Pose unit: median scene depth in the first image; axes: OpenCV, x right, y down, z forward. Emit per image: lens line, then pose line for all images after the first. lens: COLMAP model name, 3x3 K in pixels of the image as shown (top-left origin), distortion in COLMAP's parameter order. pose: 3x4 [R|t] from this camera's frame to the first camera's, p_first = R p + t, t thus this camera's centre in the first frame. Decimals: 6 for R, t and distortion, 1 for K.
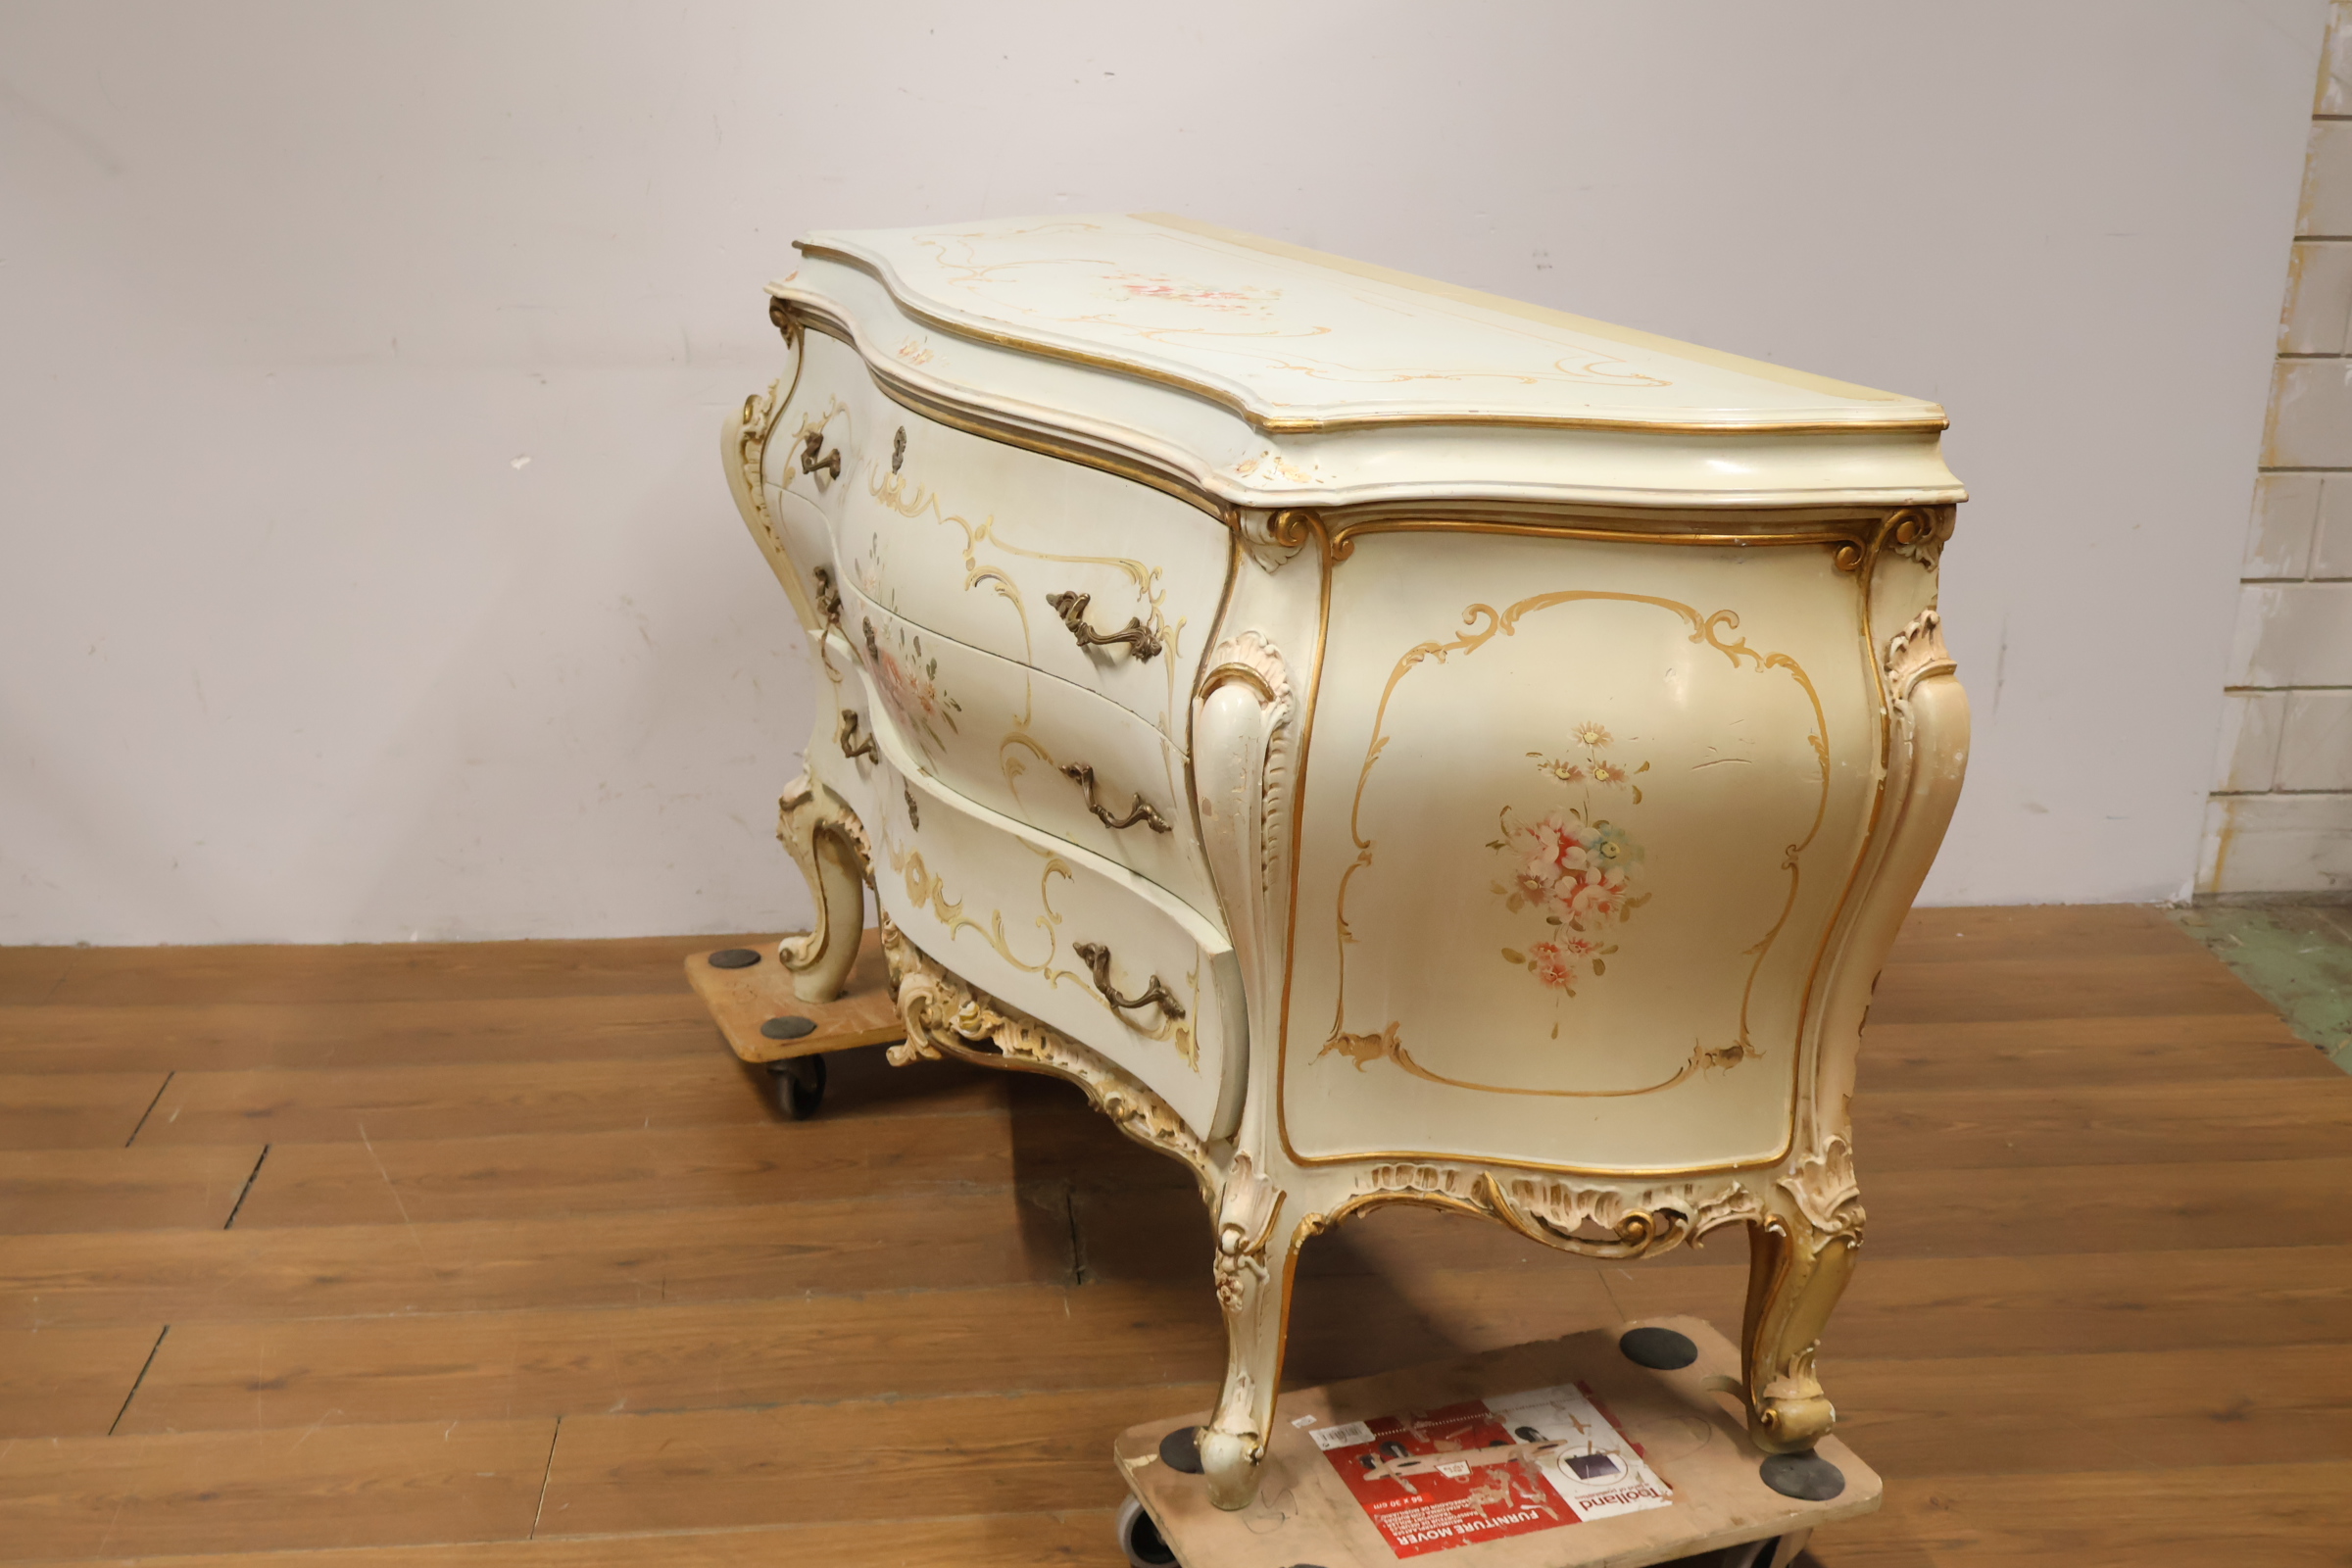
lens RADIAL K [[2661.9, 0, 1232.5], [0, 2661.9, 786.7], [0, 0, 1]] dist [0.009238, 0.004009]
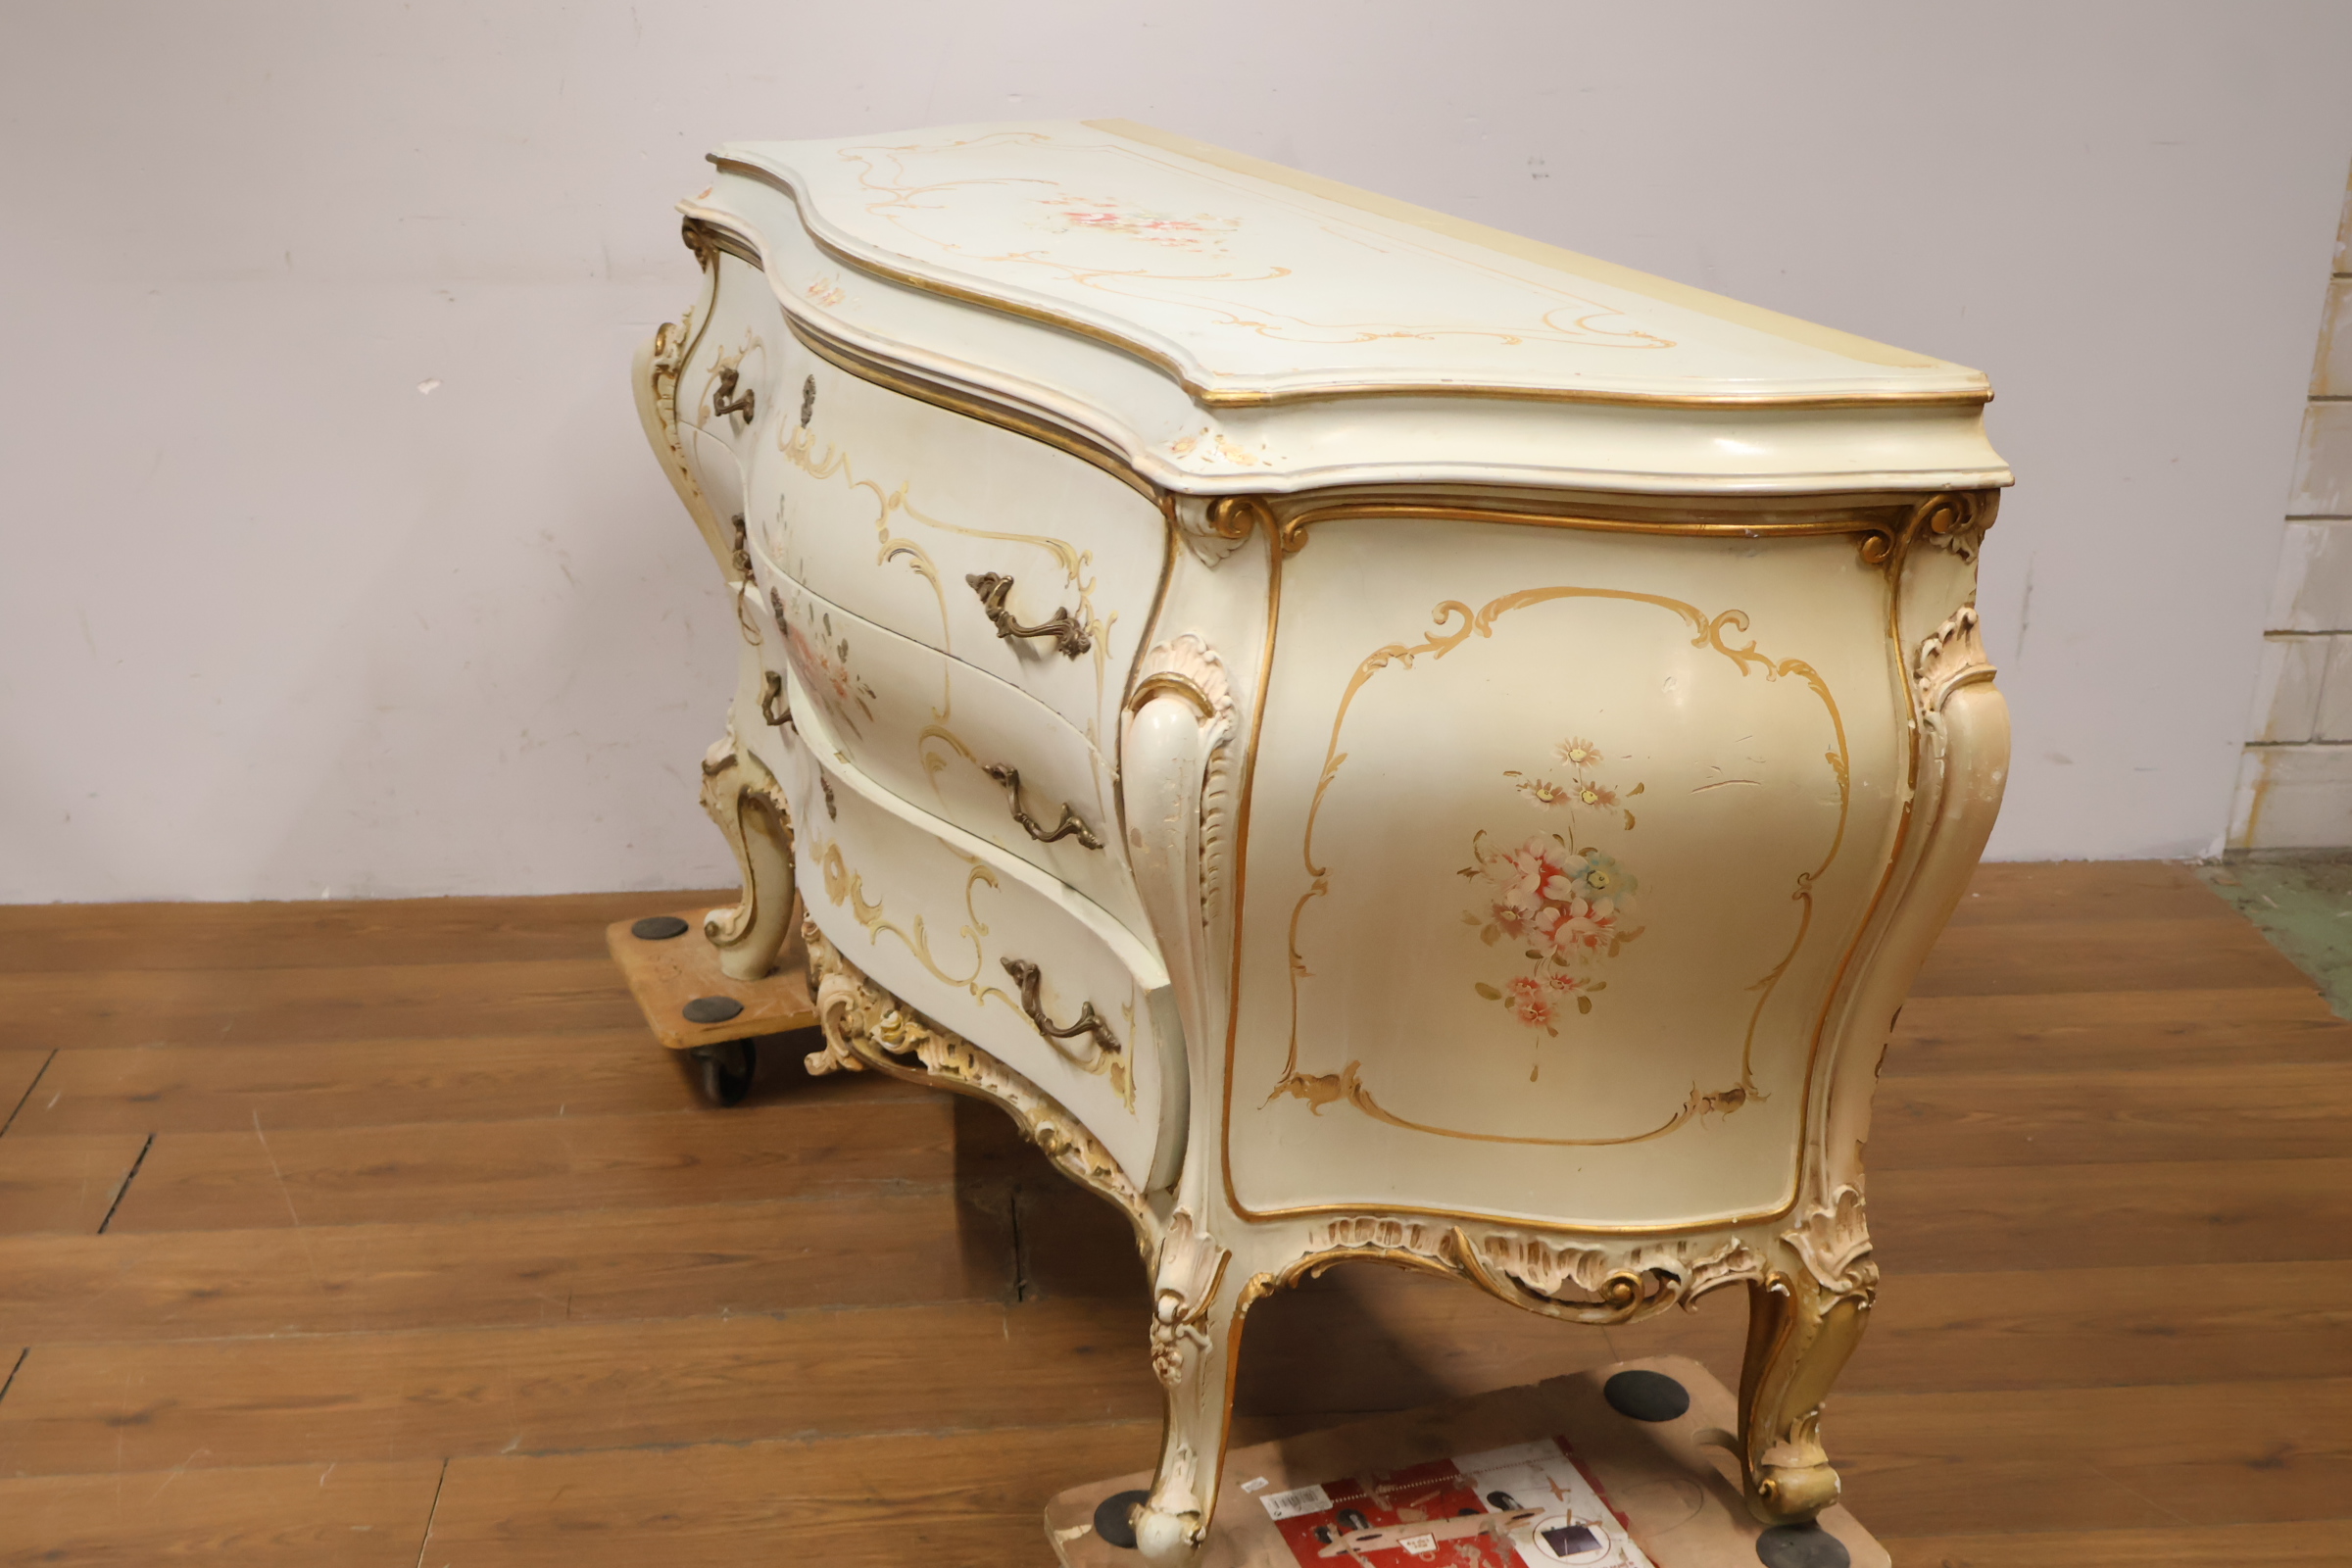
lens RADIAL K [[2658.4, 0, 1224.7], [0, 2658.4, 808.7], [0, 0, 1]] dist [0.006801, -0.027273]
pose [[0.999983, 0.004962, -0.003122, 0.020214], [-0.004782, 0.998462, 0.055225, -0.045825], [0.003391, -0.055209, 0.998469, 0.118712]]
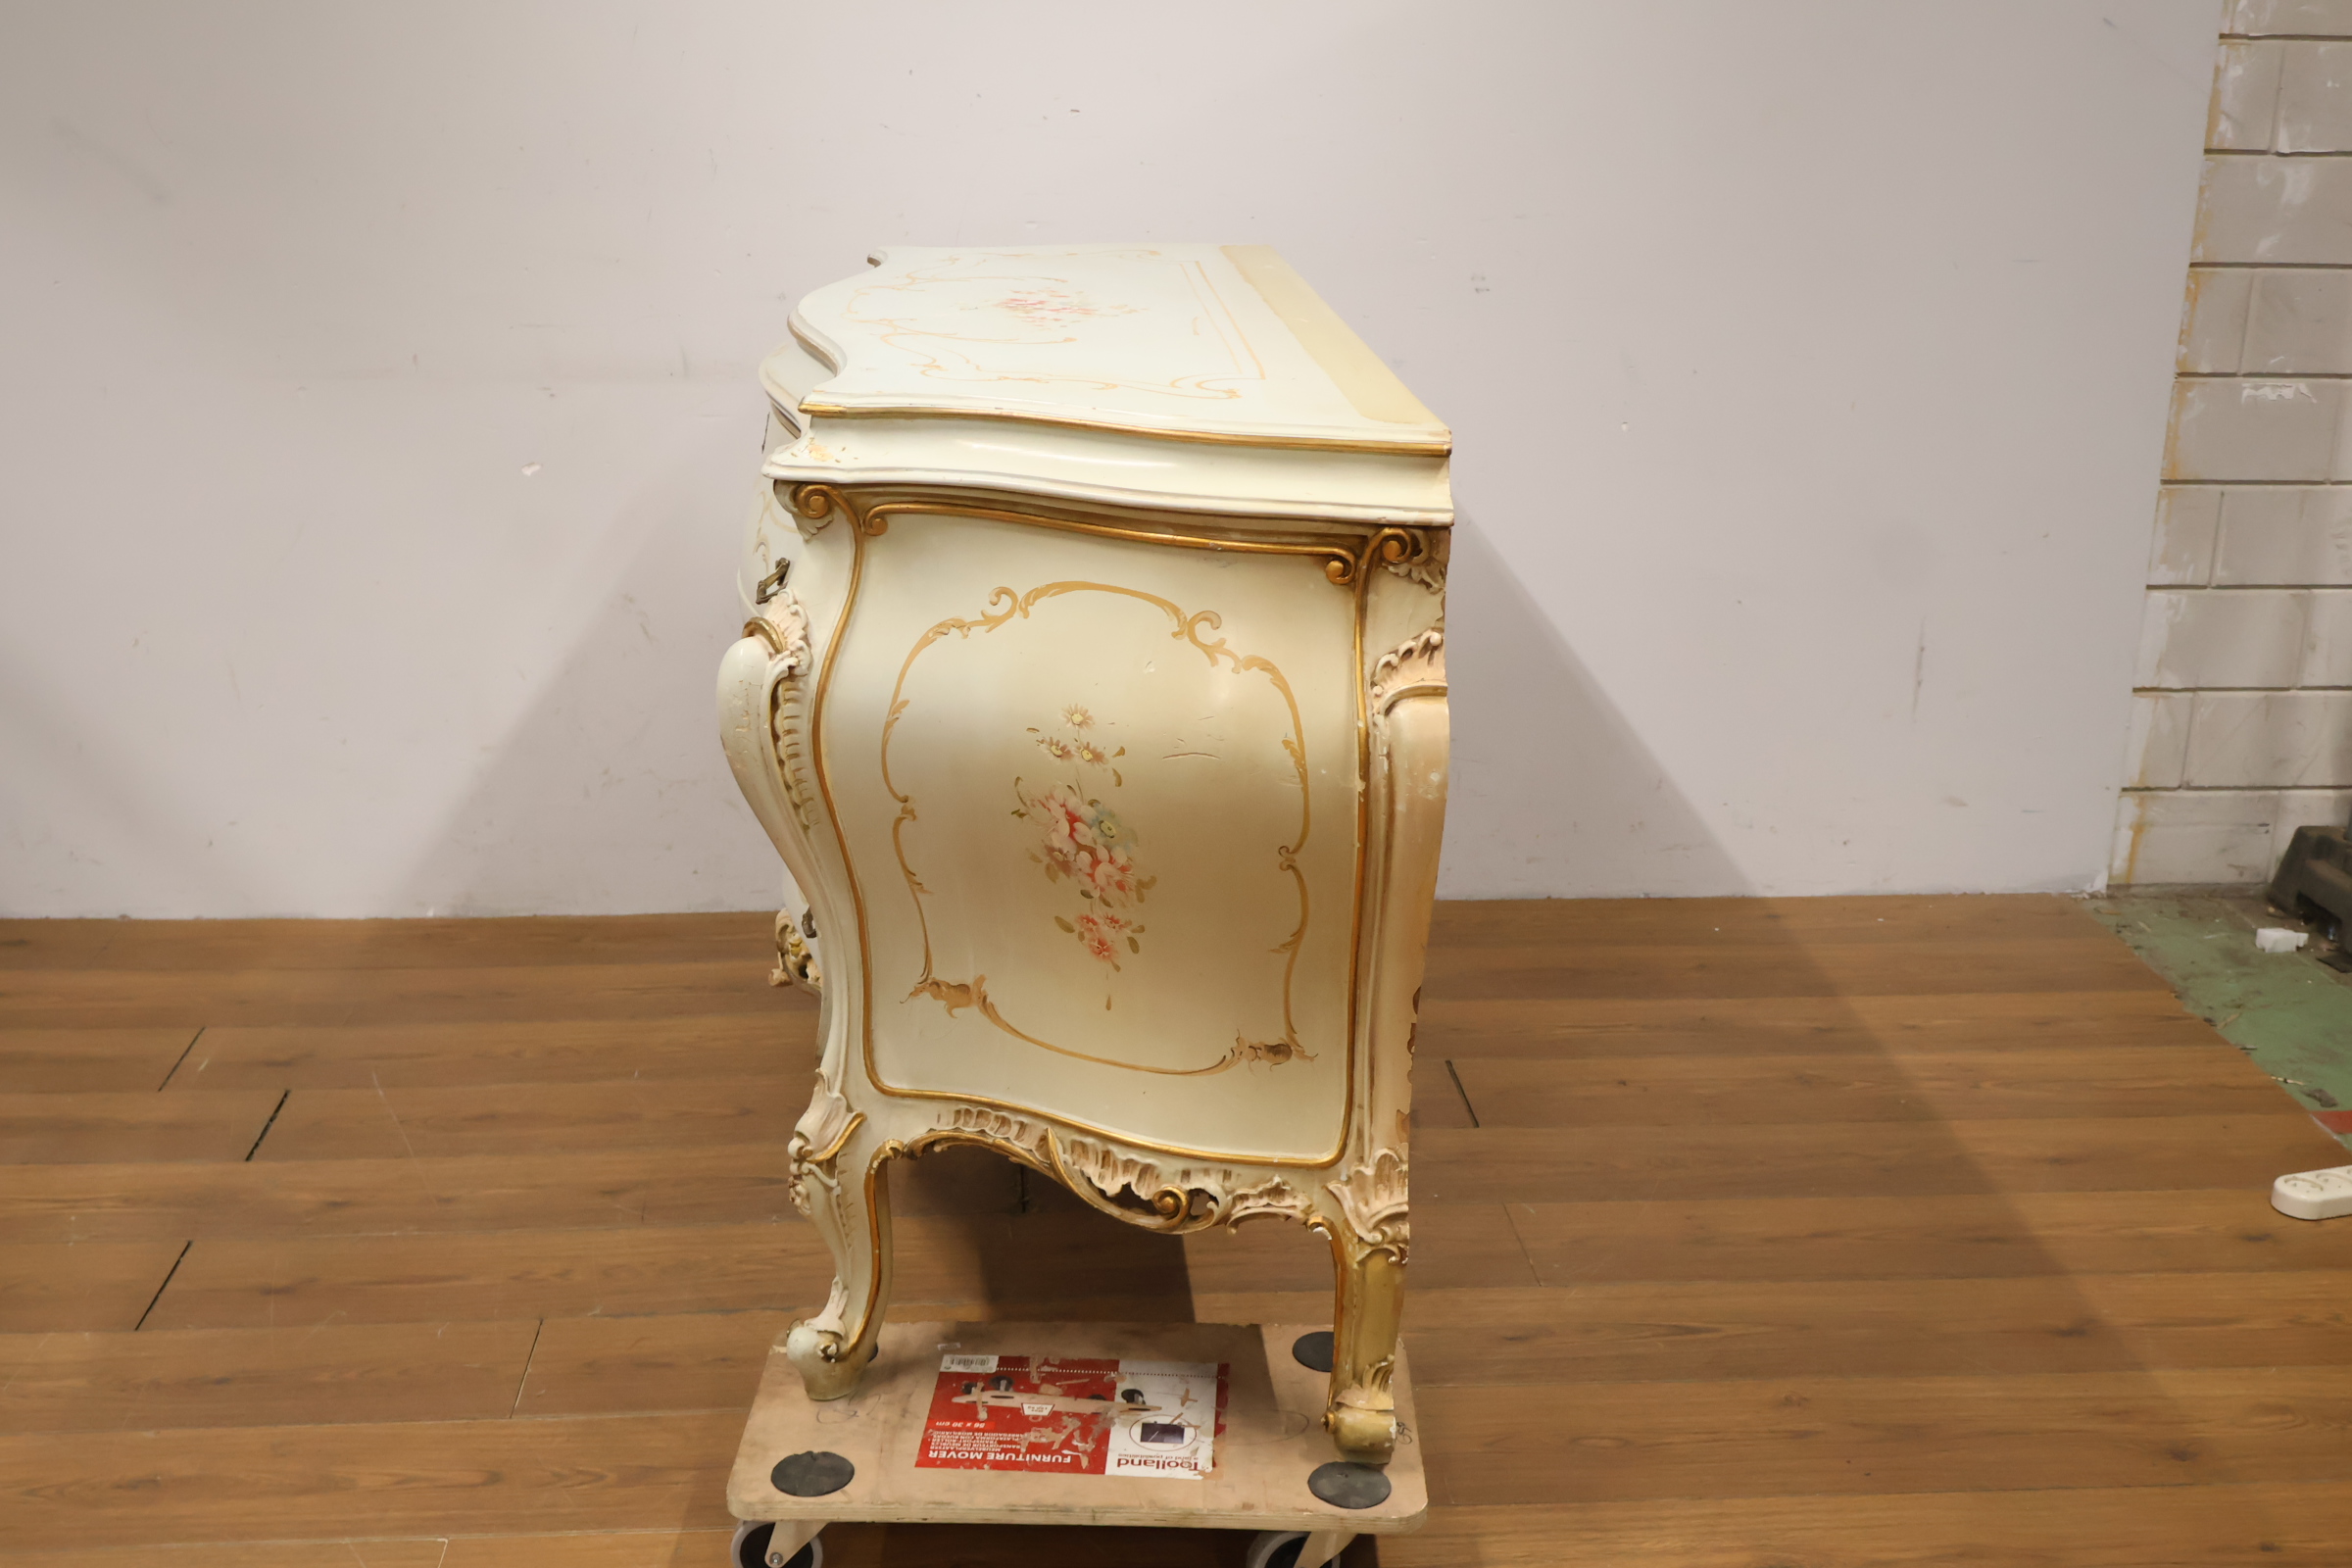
lens RADIAL K [[2699.2, 0, 1153.9], [0, 2699.2, 781.0], [0, 0, 1]] dist [-0.006244, 0.005081]
pose [[0.919713, 0.106075, -0.377988, 0.541071], [-0.115711, 0.993279, -0.002801, 0.005321], [0.375151, 0.046314, 0.925806, 0.010911]]
